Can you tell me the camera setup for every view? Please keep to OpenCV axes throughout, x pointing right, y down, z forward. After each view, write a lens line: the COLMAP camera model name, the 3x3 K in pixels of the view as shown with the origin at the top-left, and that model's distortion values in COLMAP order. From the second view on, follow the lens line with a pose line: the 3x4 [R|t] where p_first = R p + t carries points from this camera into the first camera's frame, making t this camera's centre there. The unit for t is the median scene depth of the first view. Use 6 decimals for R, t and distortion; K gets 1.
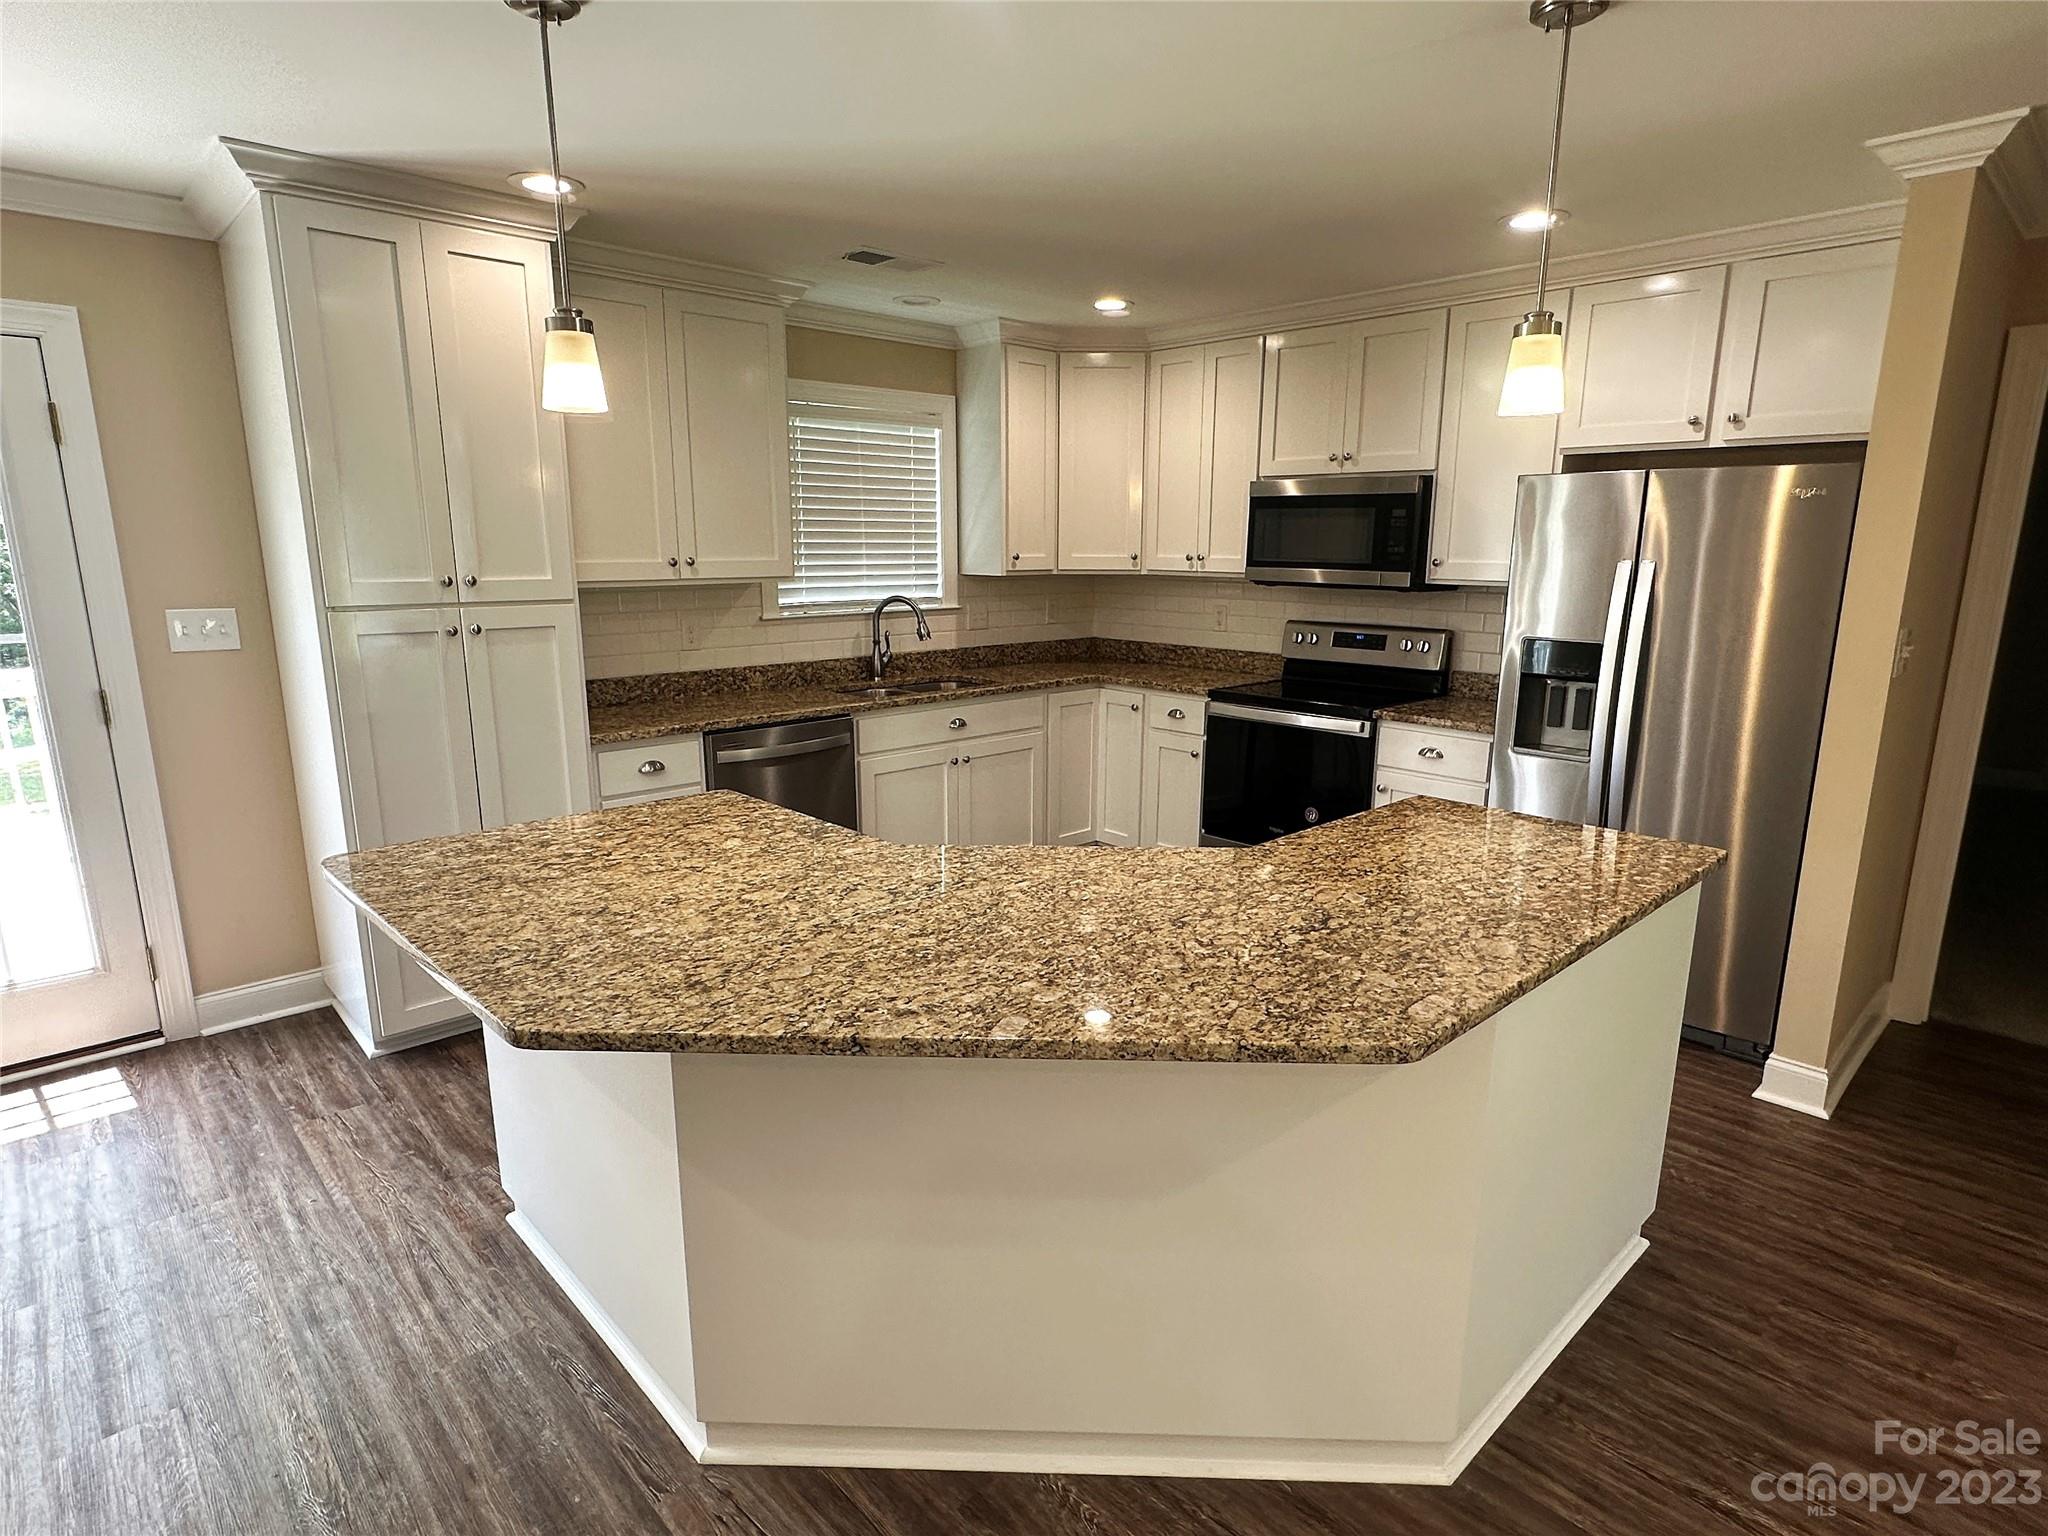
lens RADIAL K [[1094.3, 0, 1026.0], [0, 1094.3, 778.0], [0, 0, 1]] dist [-0.009565, 0.002949]
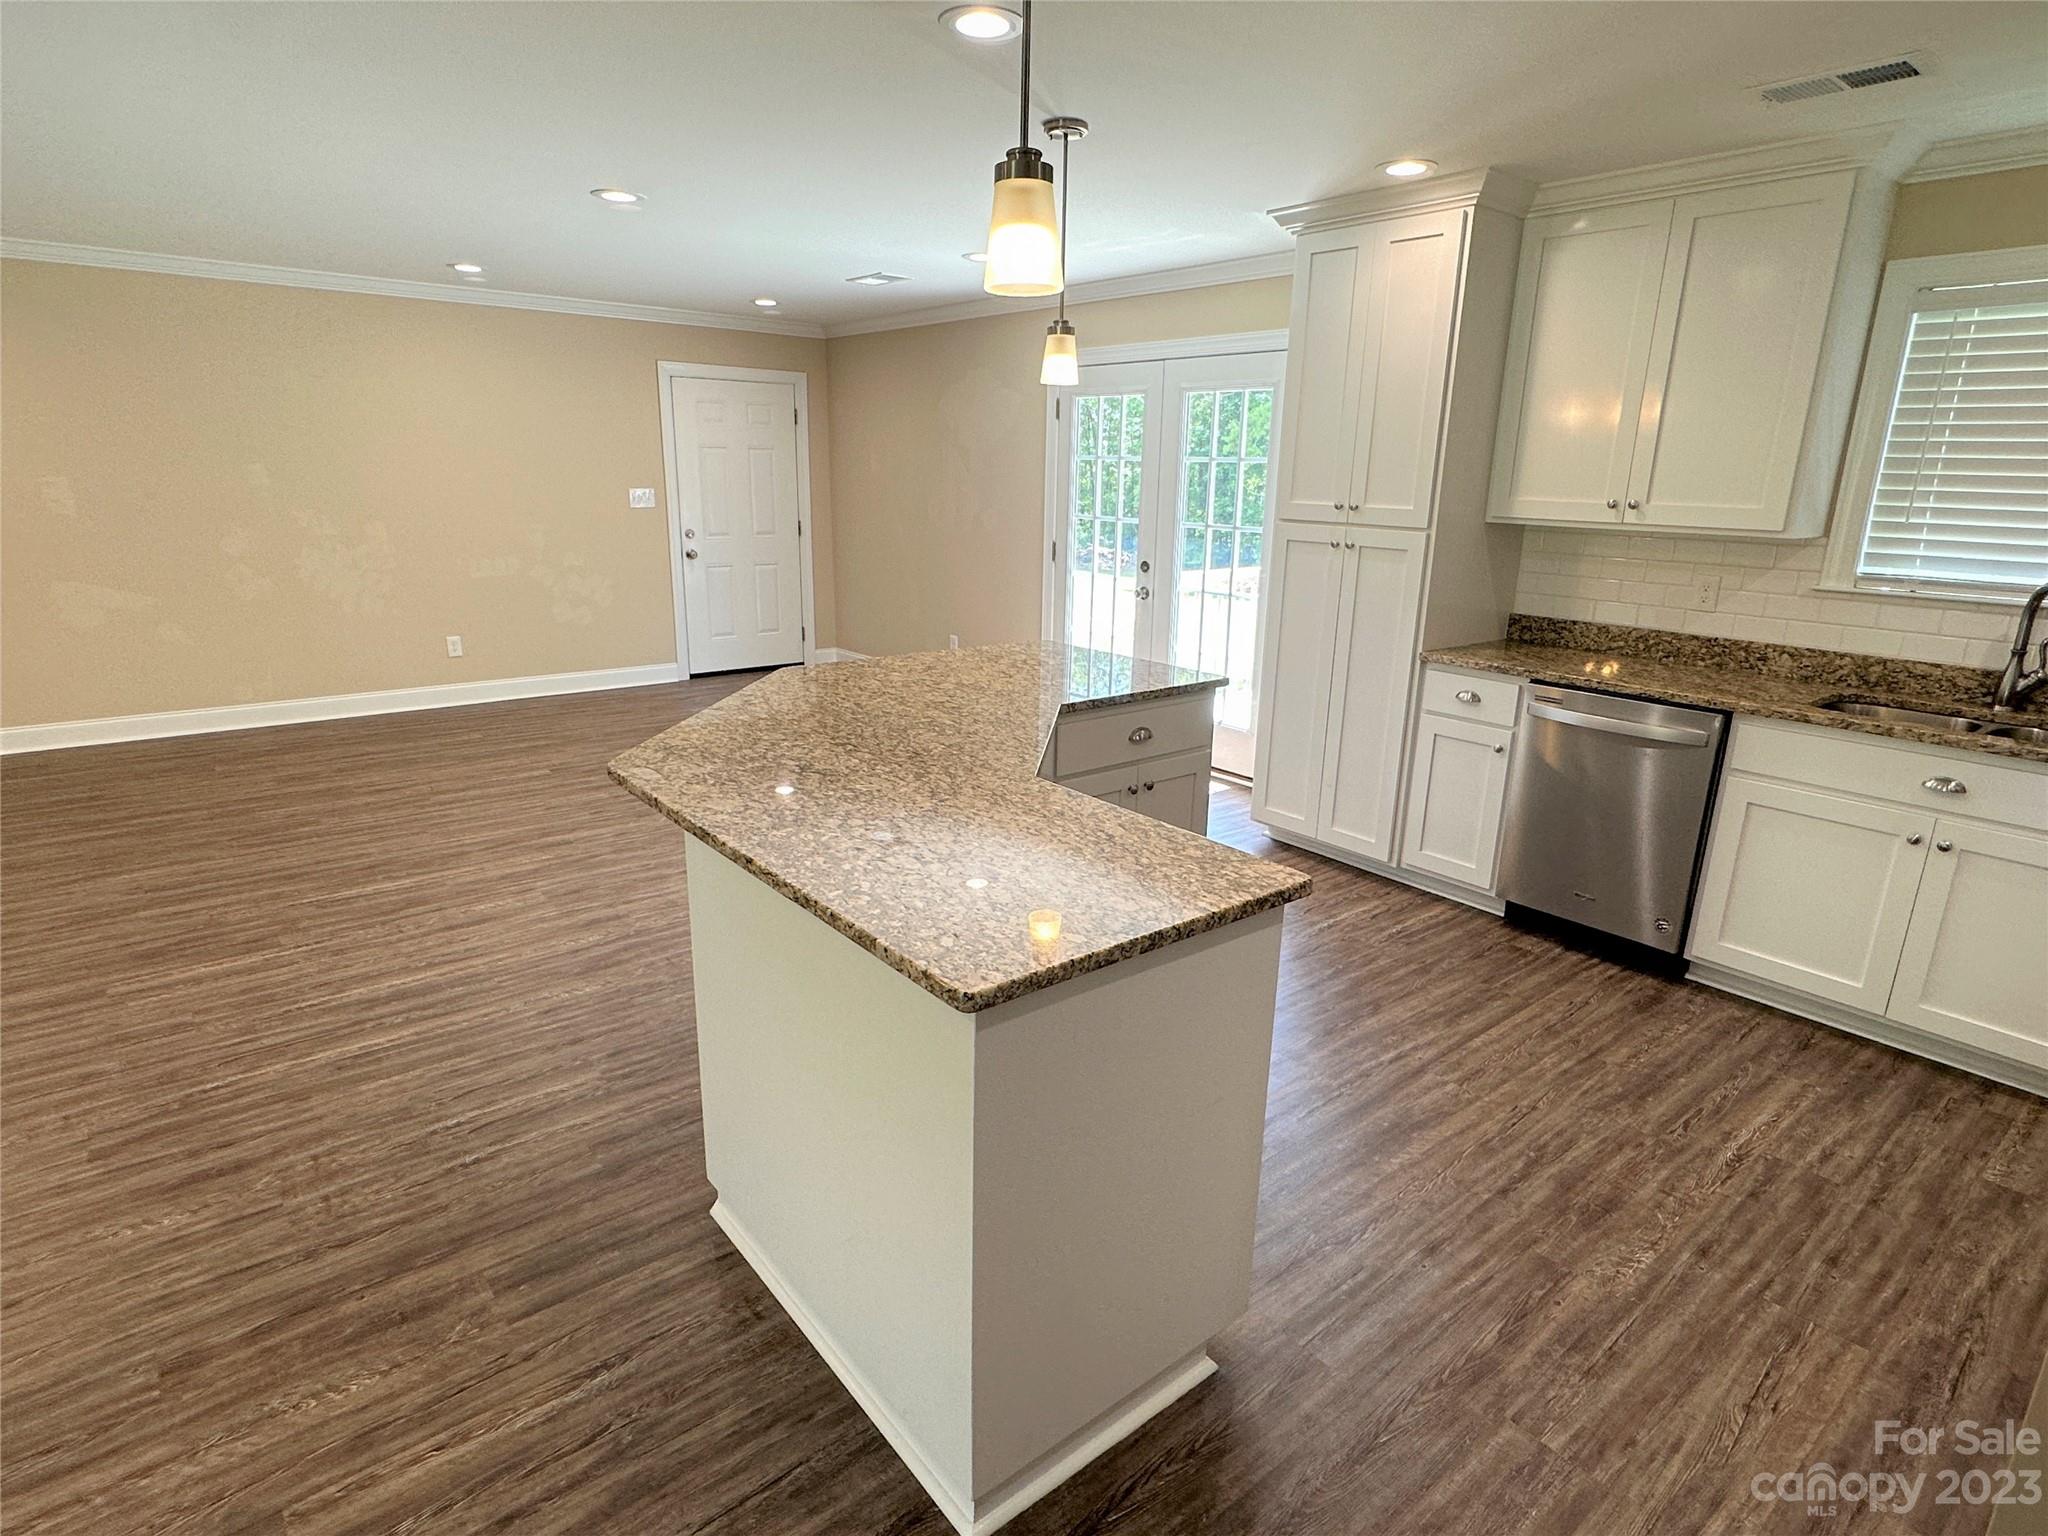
lens RADIAL K [[1094.3, 0, 1018.9], [0, 1094.3, 776.1], [0, 0, 1]] dist [-0.009565, 0.002949]
pose [[-0.079405, 0.267079, -0.960398, 0.616234], [-0.232892, 0.931807, 0.278384, -0.112043], [0.969255, 0.245774, -0.011789, 0.527381]]
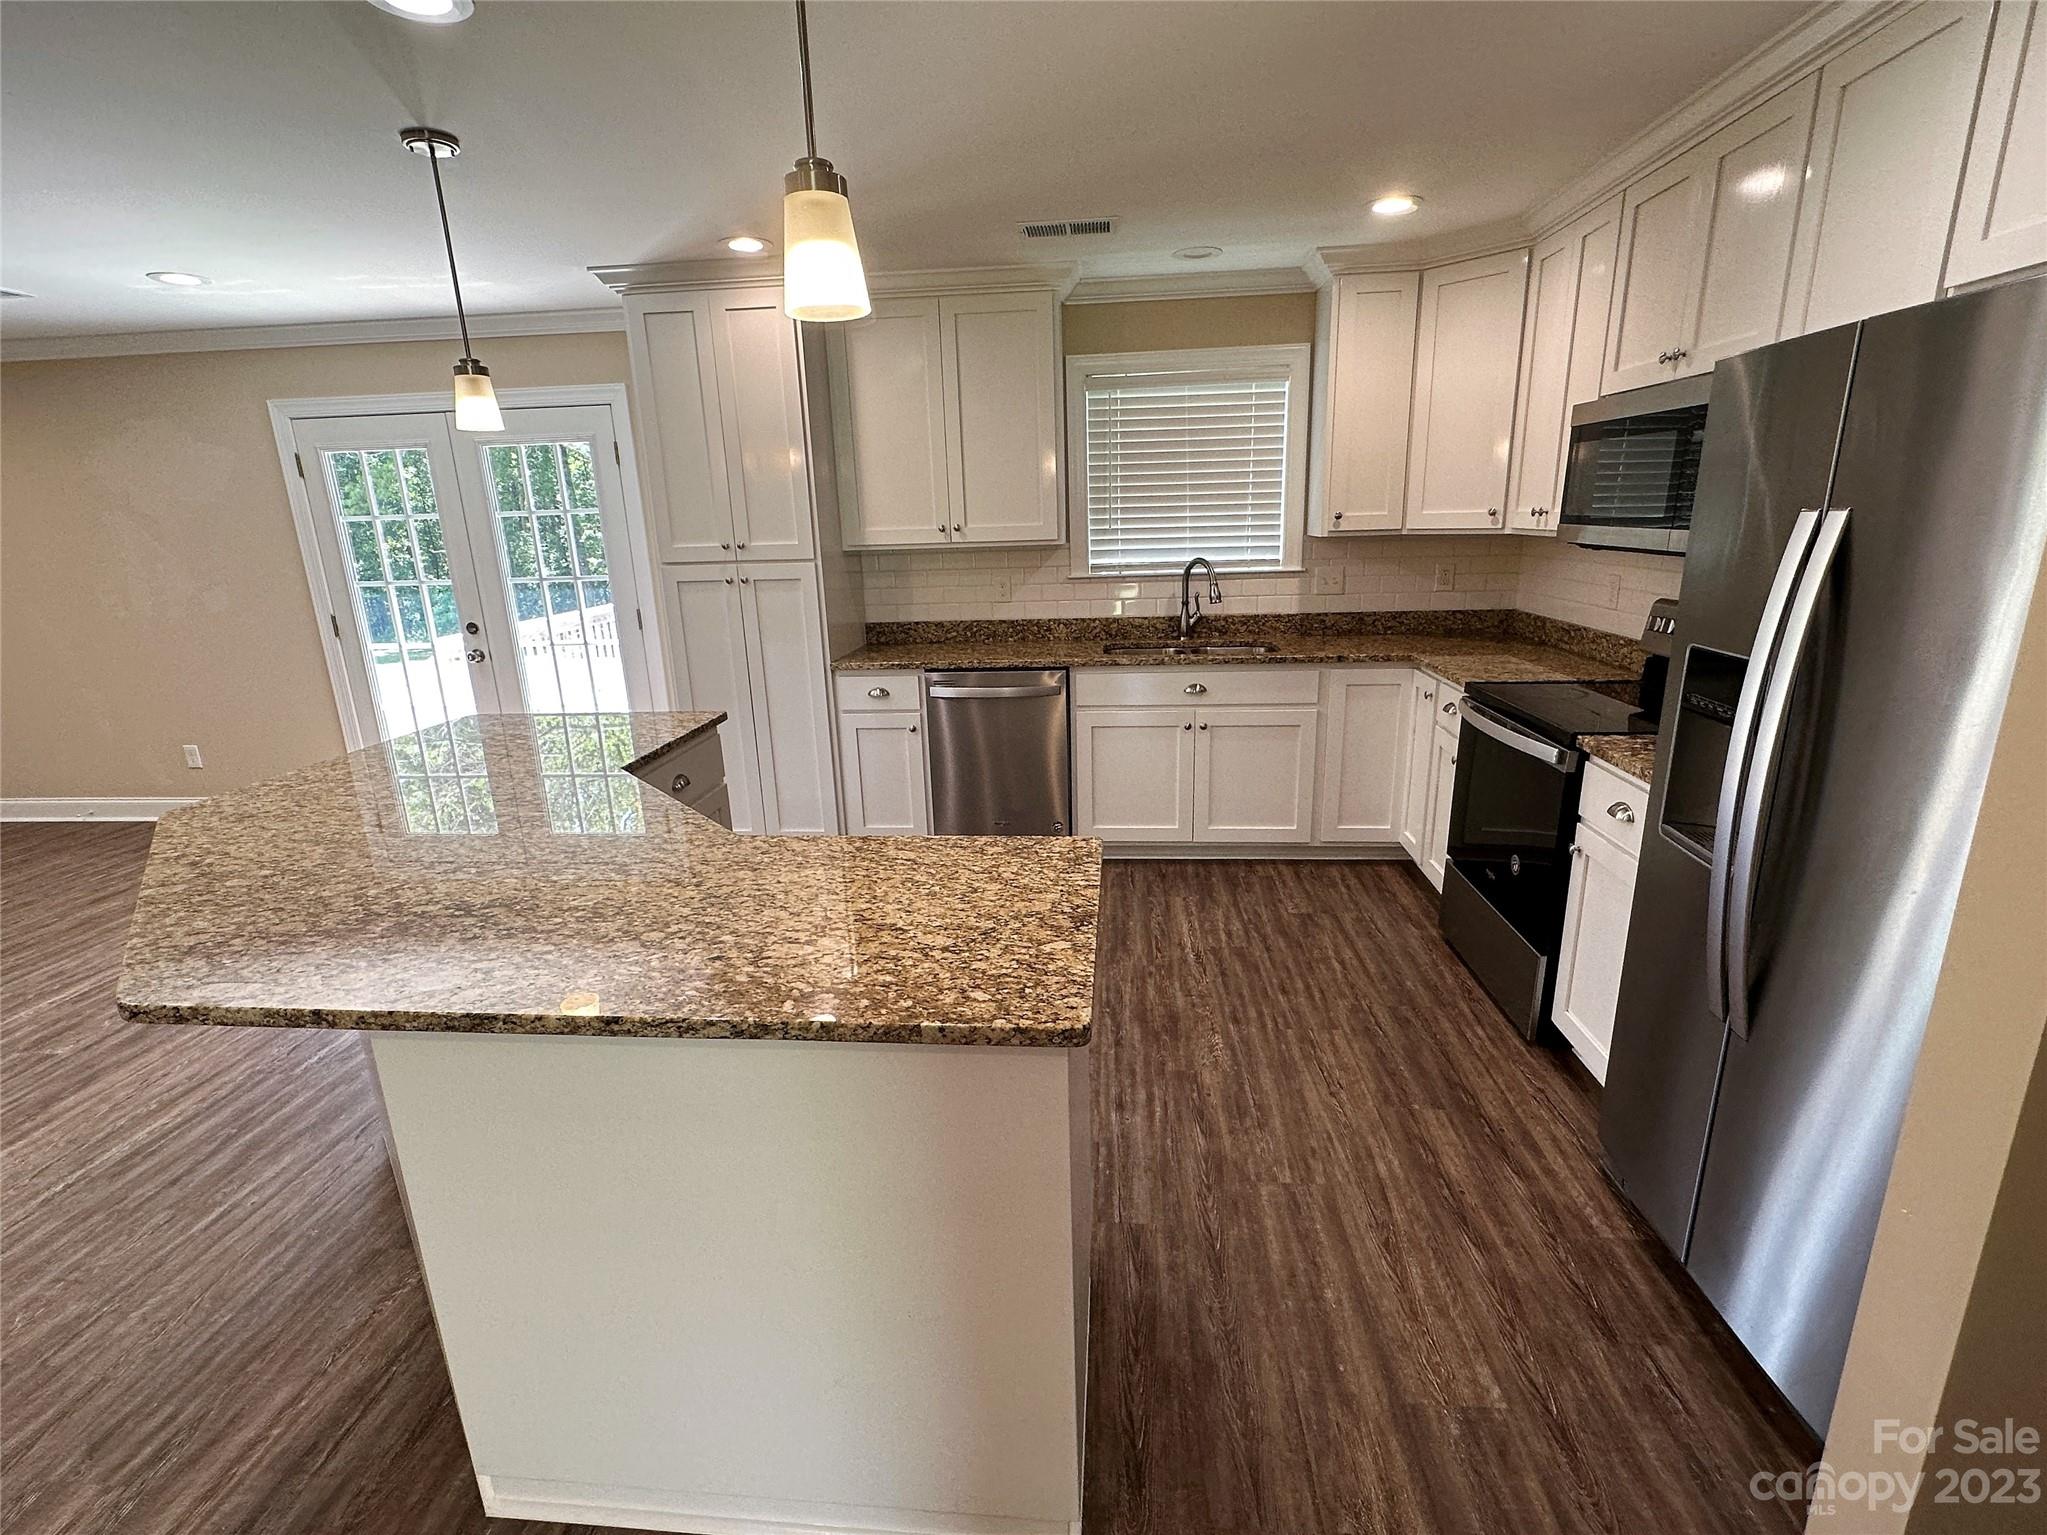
lens RADIAL K [[941.7, 0, 1028.2], [0, 941.7, 768.3], [0, 0, 1]] dist [-0.005013, -0.001454]
pose [[0.662943, 0.173296, -0.728338, 0.504453], [-0.127725, 0.984759, 0.118051, -0.064514], [0.737695, 0.014766, 0.674973, 0.334697]]
